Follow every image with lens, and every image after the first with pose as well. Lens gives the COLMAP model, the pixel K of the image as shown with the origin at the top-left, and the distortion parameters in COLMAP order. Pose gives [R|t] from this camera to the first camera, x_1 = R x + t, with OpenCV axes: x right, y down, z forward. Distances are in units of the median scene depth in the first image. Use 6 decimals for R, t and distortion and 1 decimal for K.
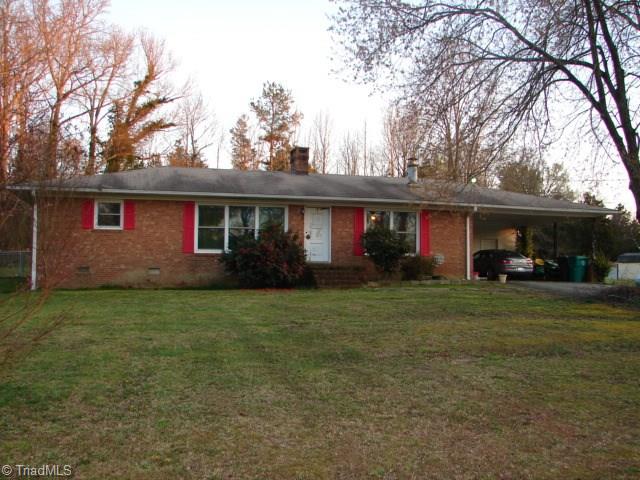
lens RADIAL K [[700.8, 0, 320.0], [0, 700.8, 240.0], [0, 0, 1]] dist [-0.226014, 0.267395]
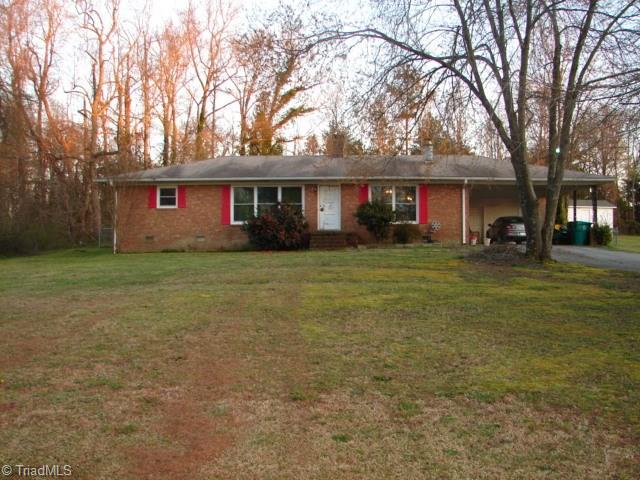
lens RADIAL K [[700.8, 0, 320.0], [0, 700.8, 240.0], [0, 0, 1]] dist [-0.226014, 0.267395]
pose [[0.950930, -0.011456, -0.309193, 0.360560], [0.024455, 0.998971, 0.038198, 0.001910], [0.308437, -0.043885, 0.950232, -0.177408]]
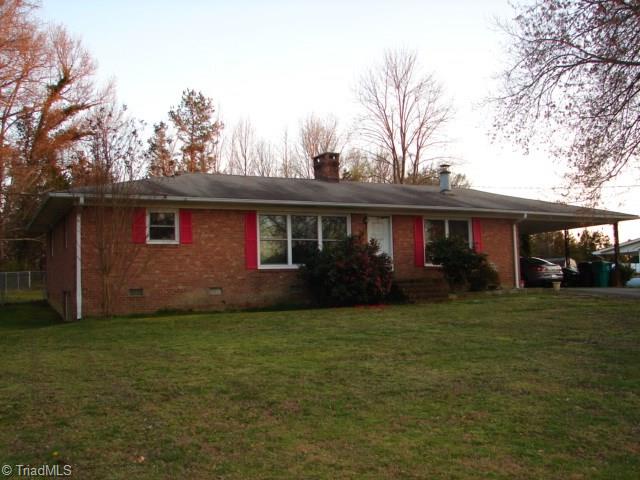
lens RADIAL K [[700.8, 0, 320.0], [0, 700.8, 240.0], [0, 0, 1]] dist [-0.226014, 0.267395]
pose [[0.977037, -0.019067, 0.212213, -0.275825], [0.023580, 0.999546, -0.018757, 0.000462], [-0.211759, 0.023330, 0.977043, 0.112900]]
